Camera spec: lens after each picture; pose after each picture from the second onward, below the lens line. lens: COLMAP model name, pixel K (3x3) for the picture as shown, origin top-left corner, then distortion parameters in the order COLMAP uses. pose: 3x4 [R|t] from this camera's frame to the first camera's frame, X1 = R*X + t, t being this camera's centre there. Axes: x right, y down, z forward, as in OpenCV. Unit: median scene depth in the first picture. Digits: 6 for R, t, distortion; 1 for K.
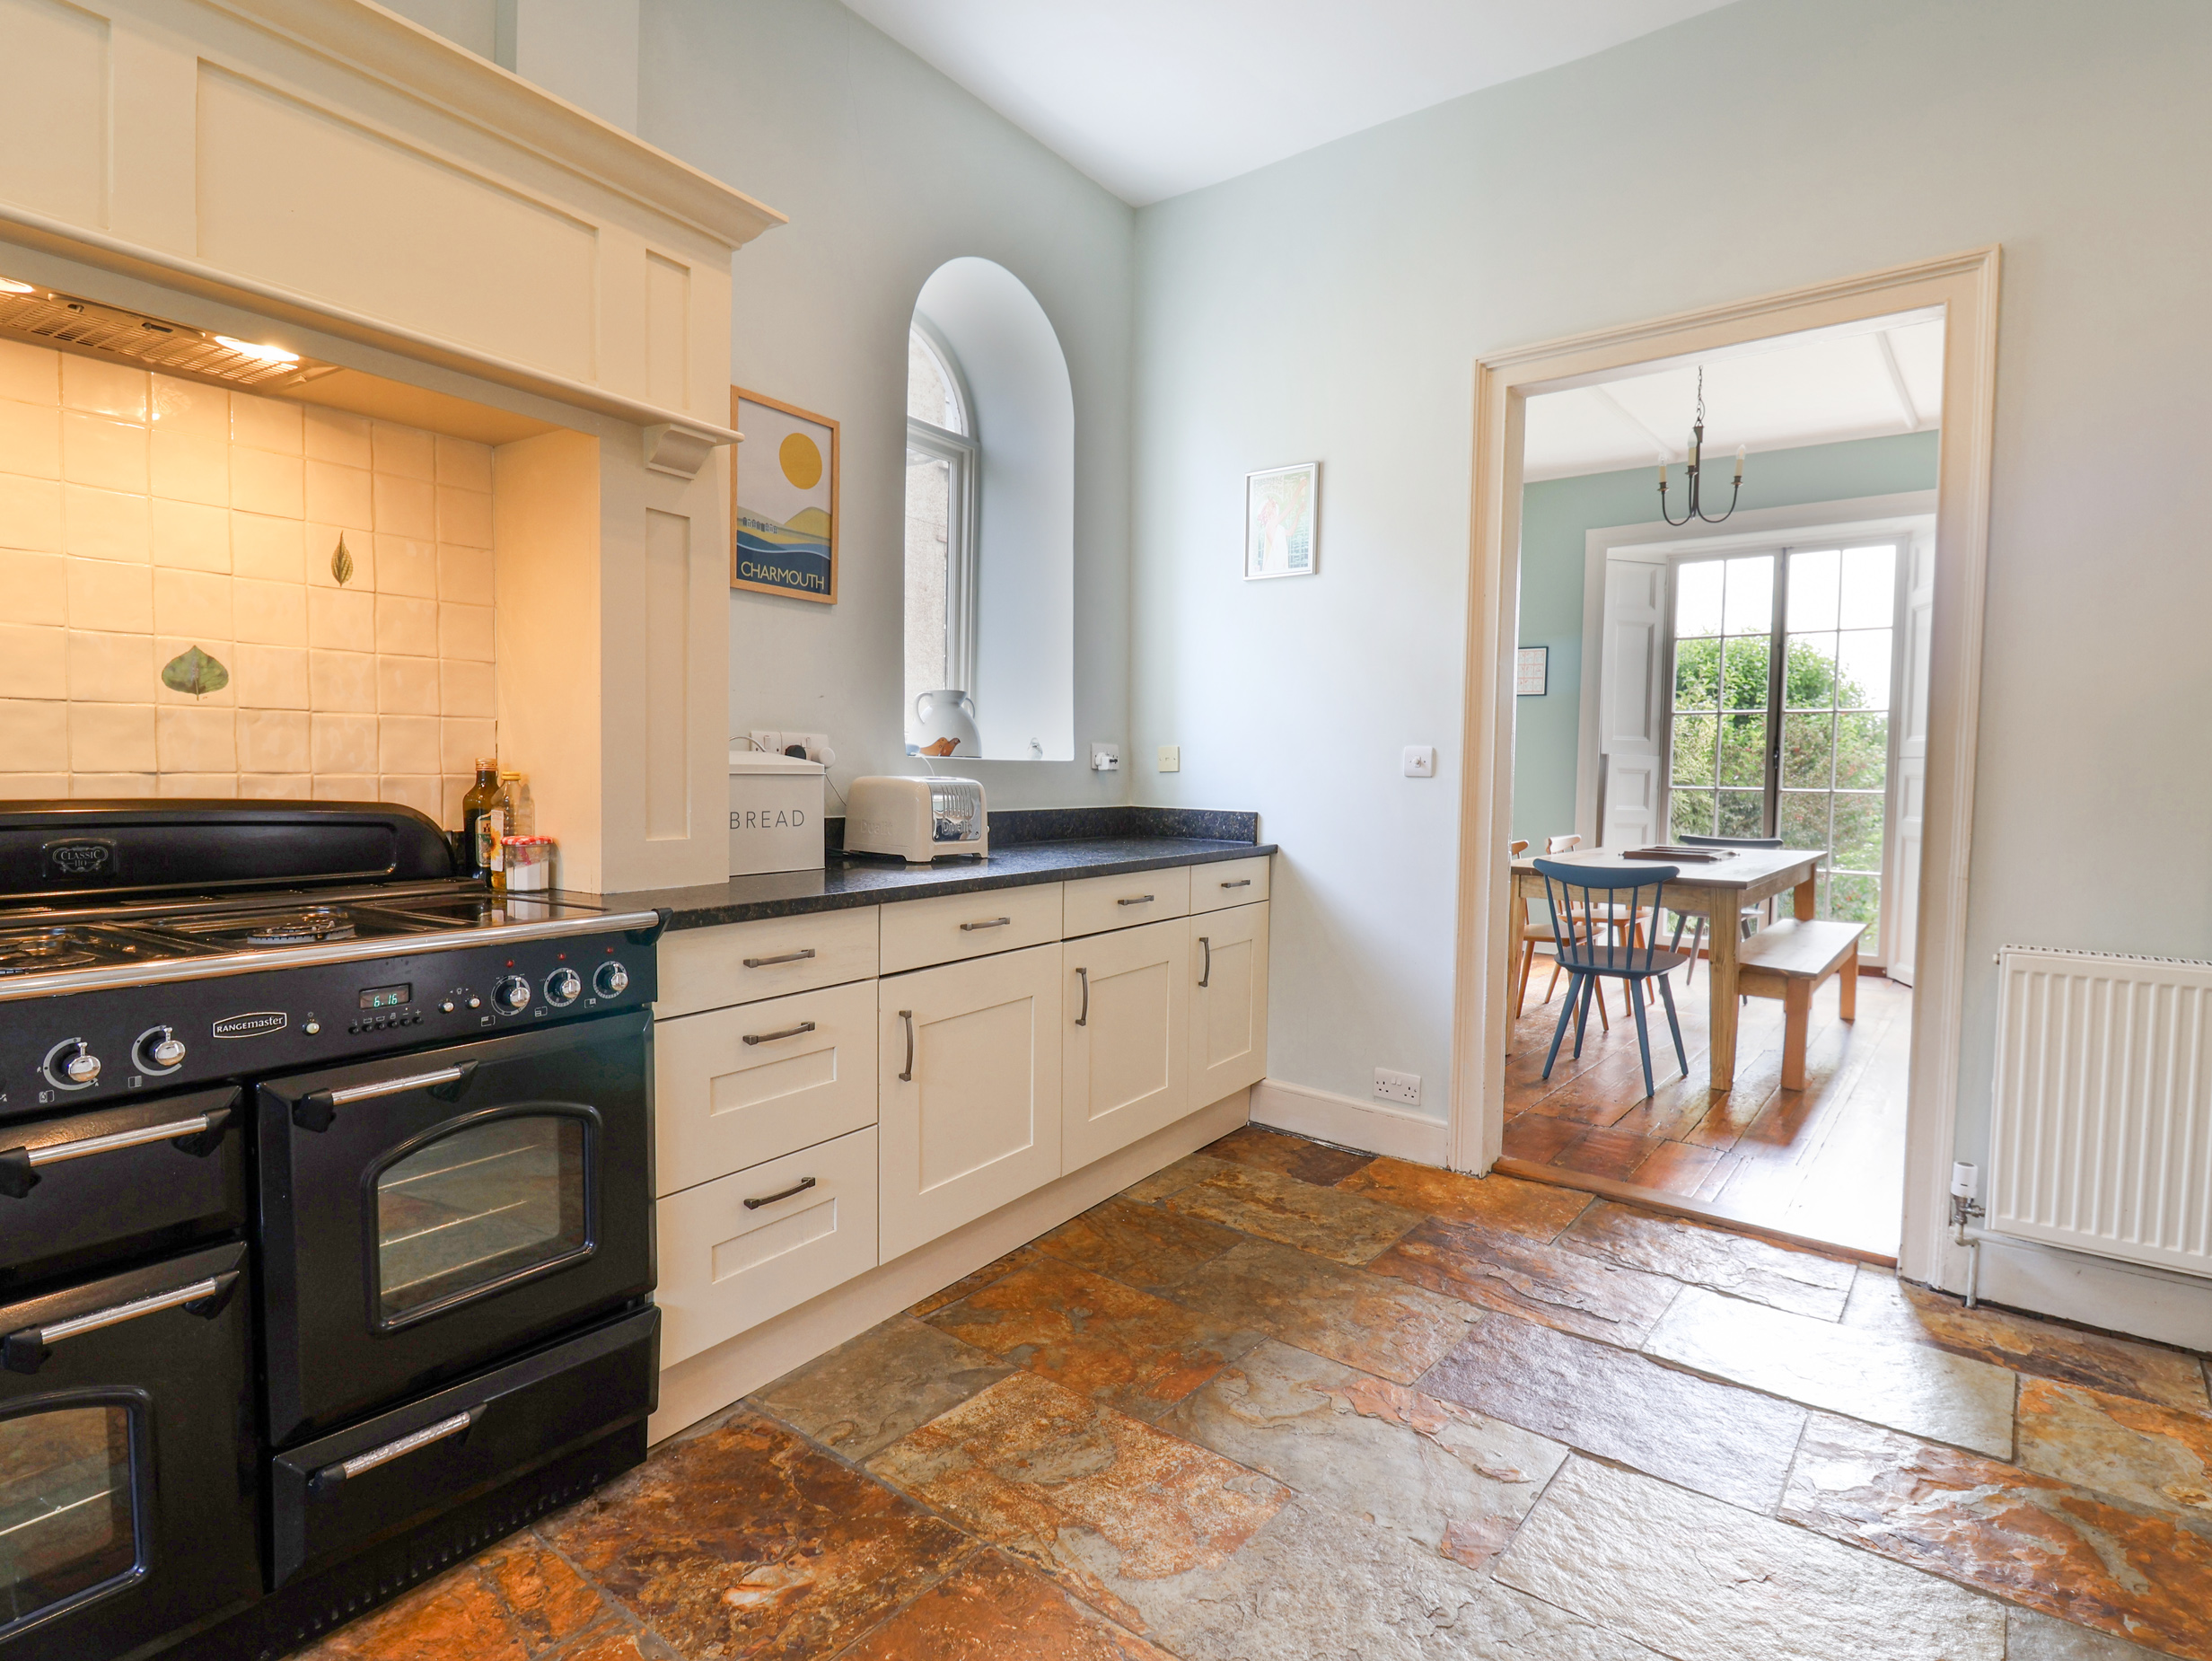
lens RADIAL K [[1153.5, 0, 1131.2], [0, 1153.5, 827.4], [0, 0, 1]] dist [0.002762, -0.015887]
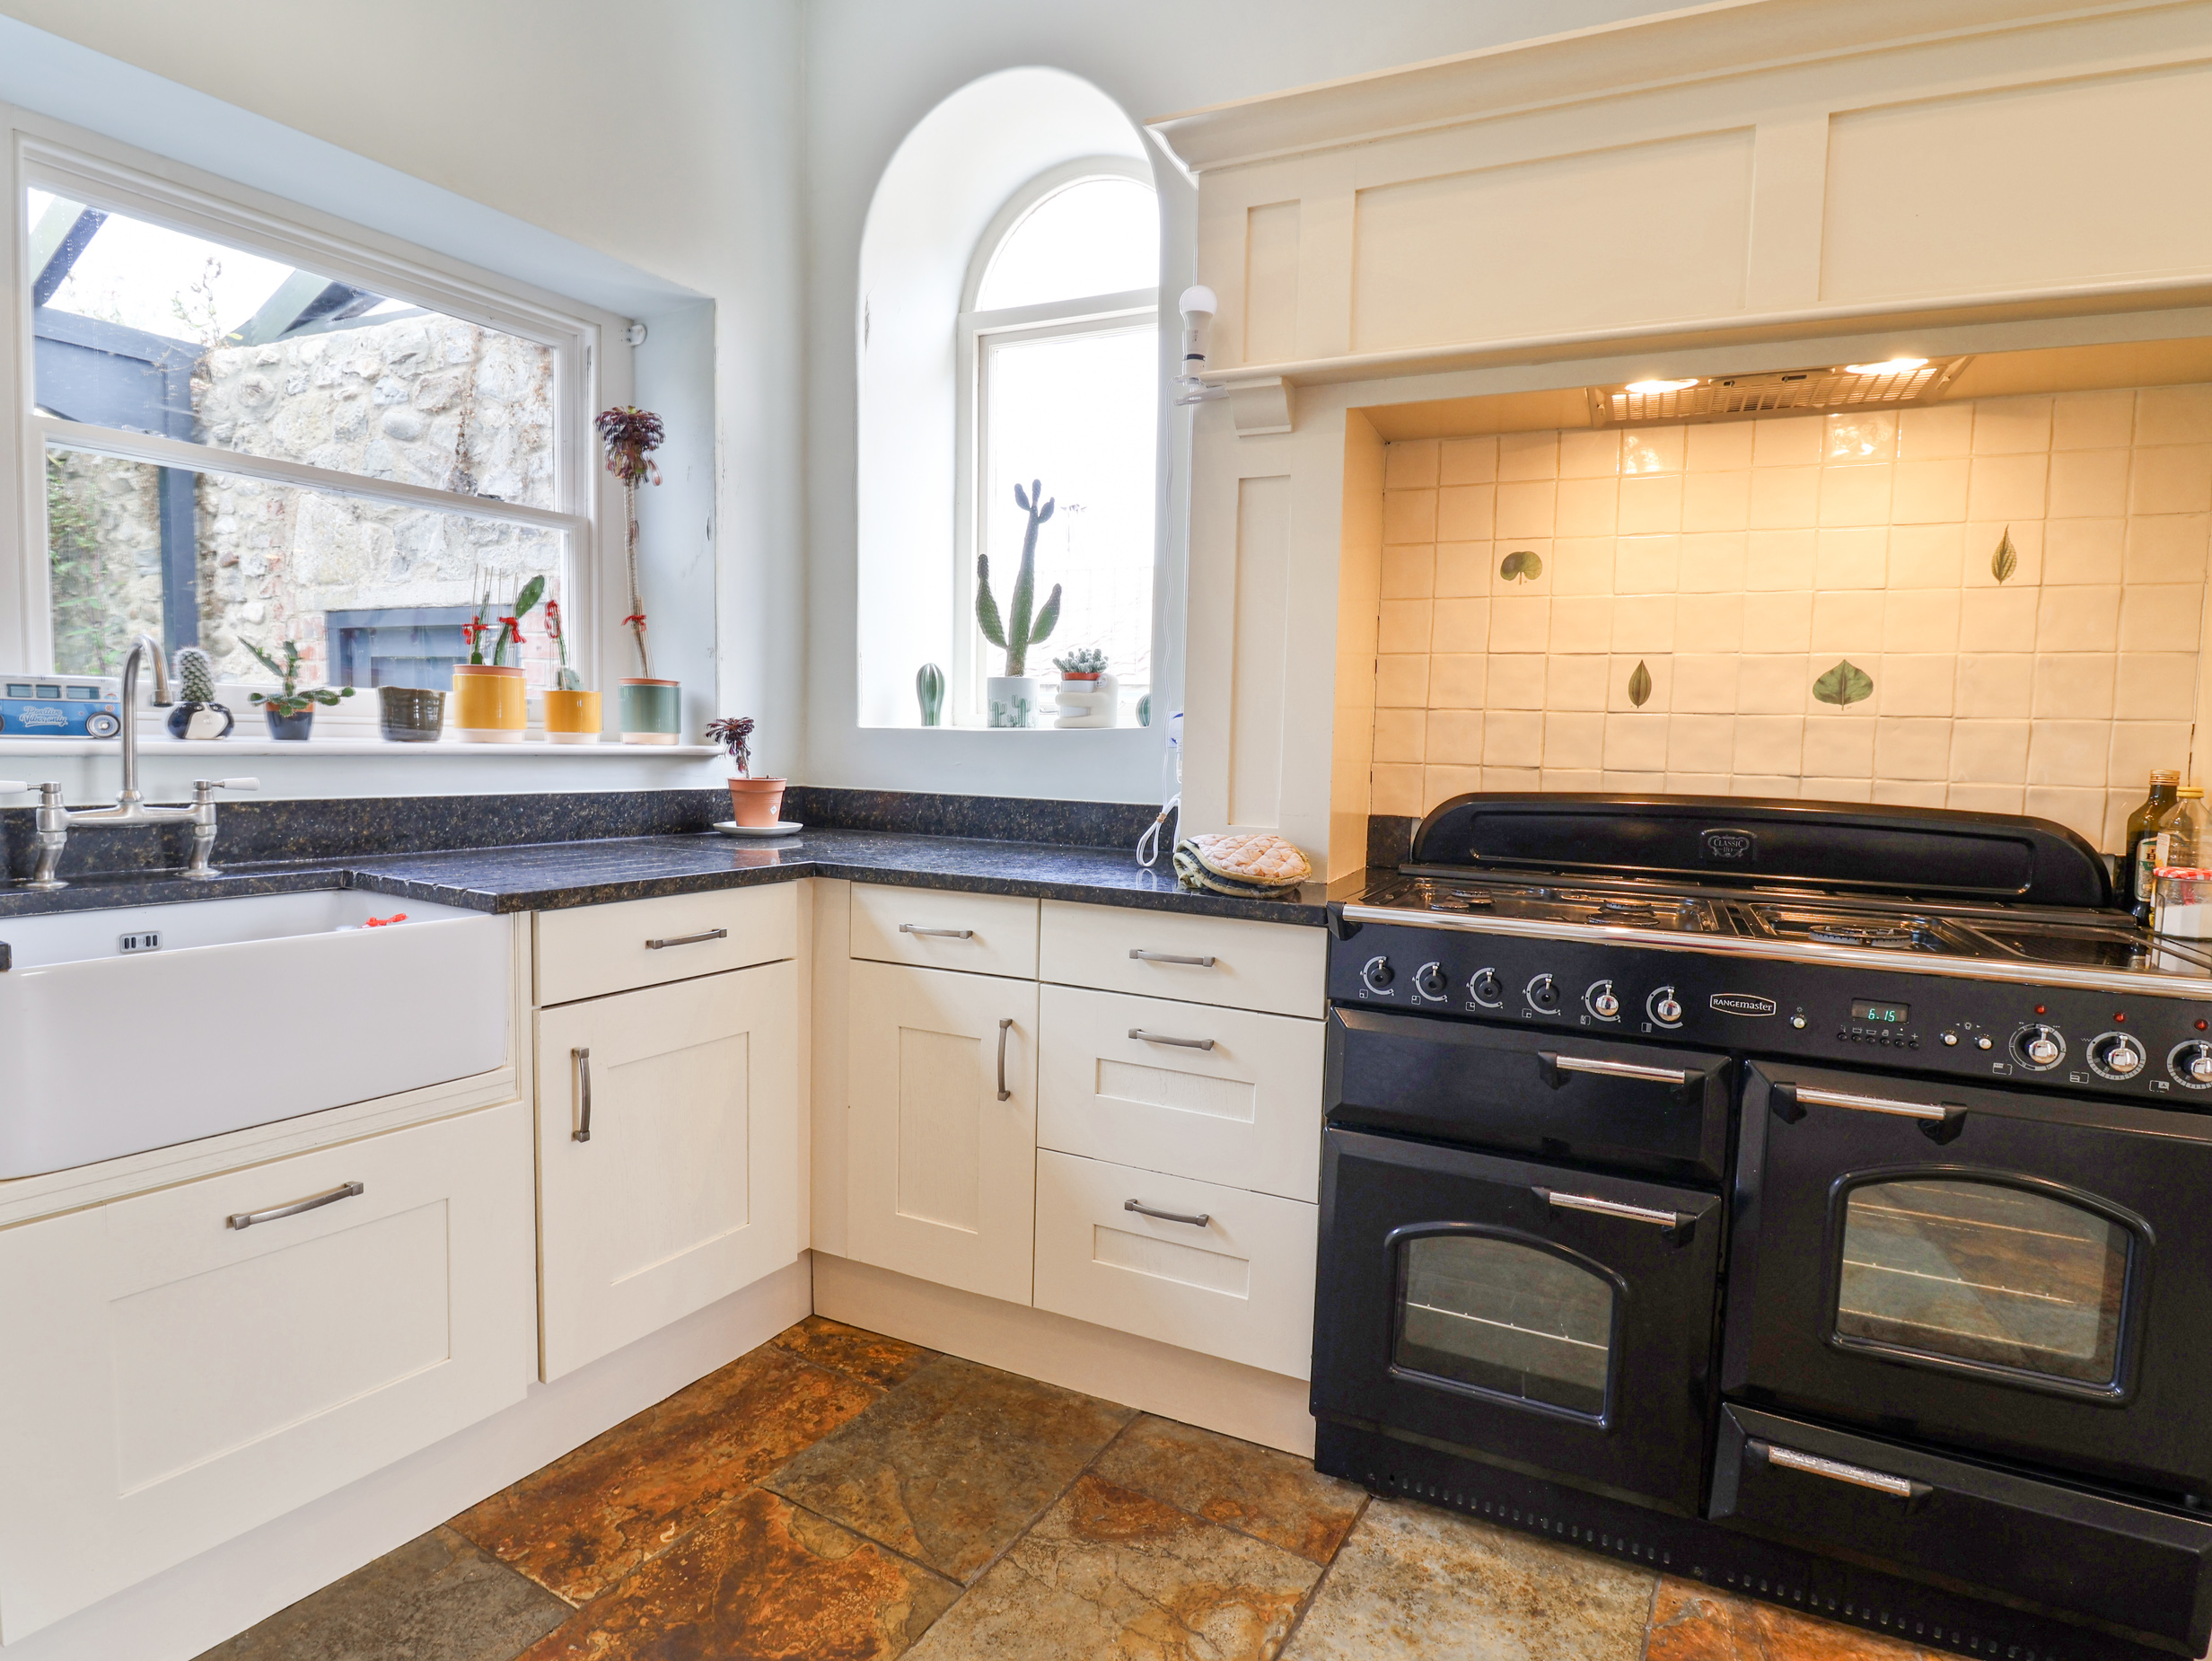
lens RADIAL K [[1153.5, 0, 1131.2], [0, 1153.5, 827.4], [0, 0, 1]] dist [0.002762, -0.015887]
pose [[0.137500, 0.063674, -0.988453, 0.181394], [-0.076144, 0.995658, 0.053546, -0.008653], [0.987571, 0.067902, 0.141751, 0.203346]]
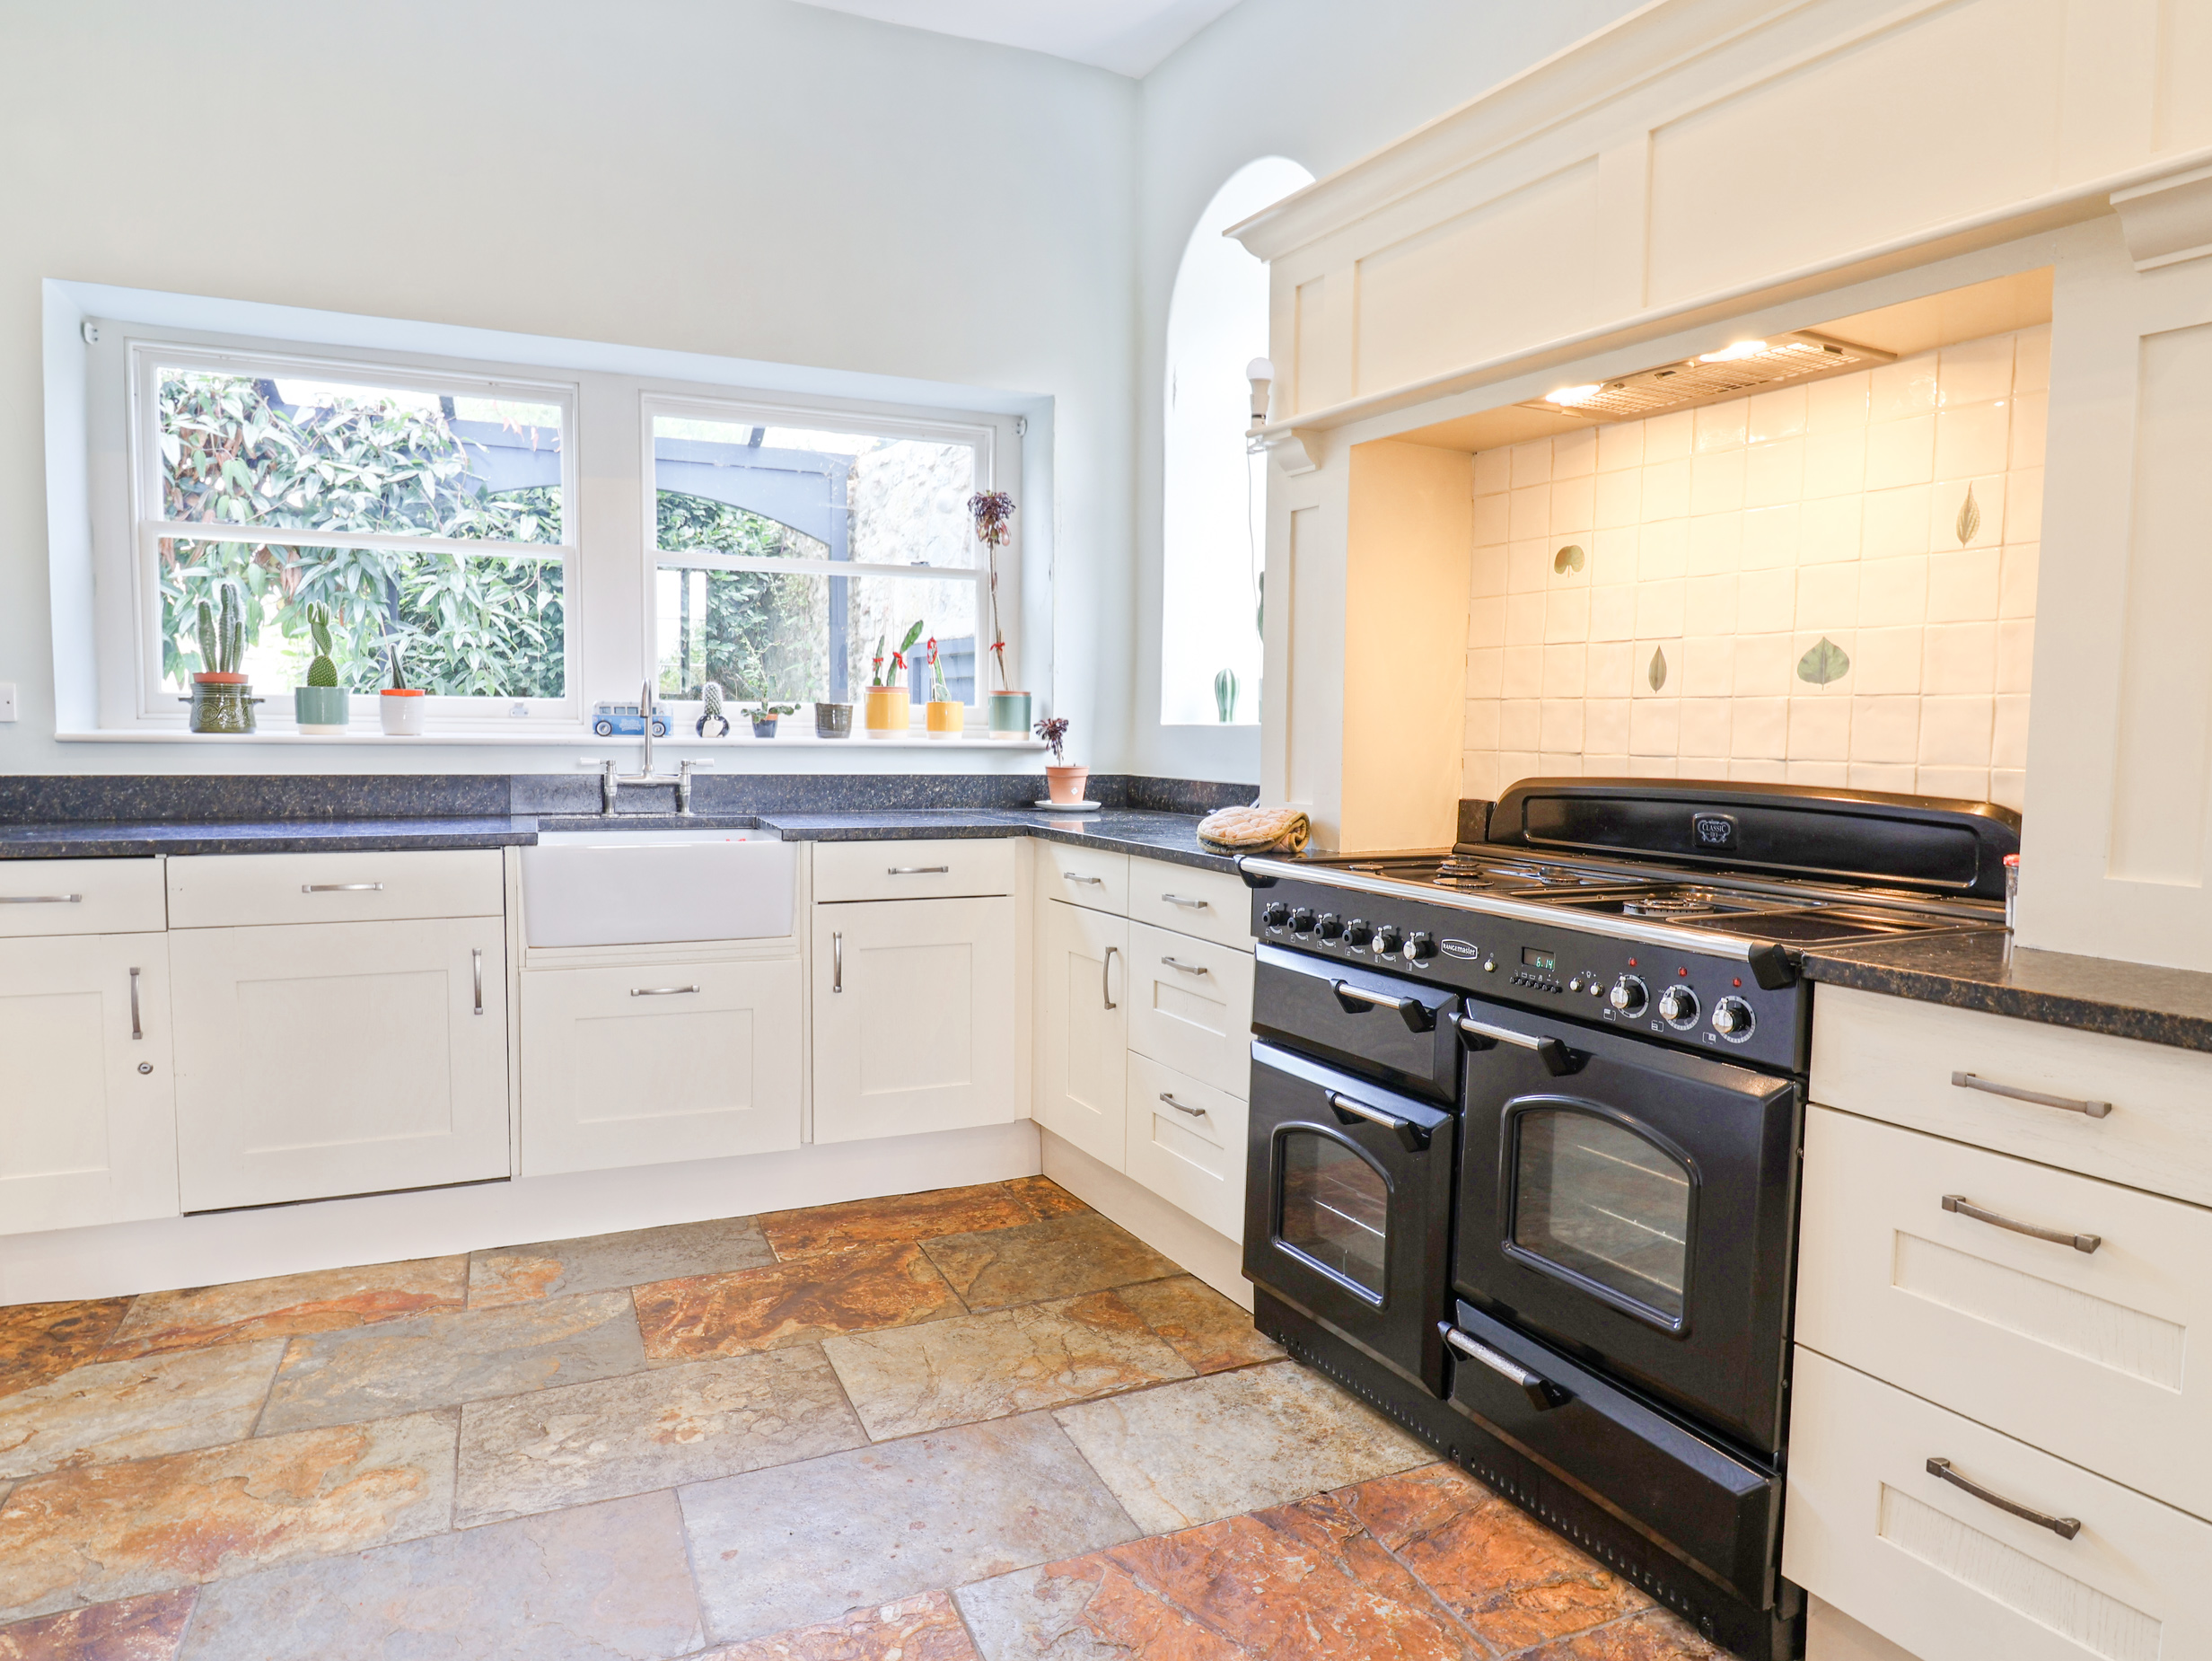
lens RADIAL K [[1352.7, 0, 1136.3], [0, 1352.7, 825.7], [0, 0, 1]] dist [-0.003741, -0.002058]
pose [[-0.459691, 0.042699, -0.887052, 0.572818], [-0.068296, 0.994186, 0.083249, -0.051360], [0.885449, 0.098851, -0.454102, 1.070187]]
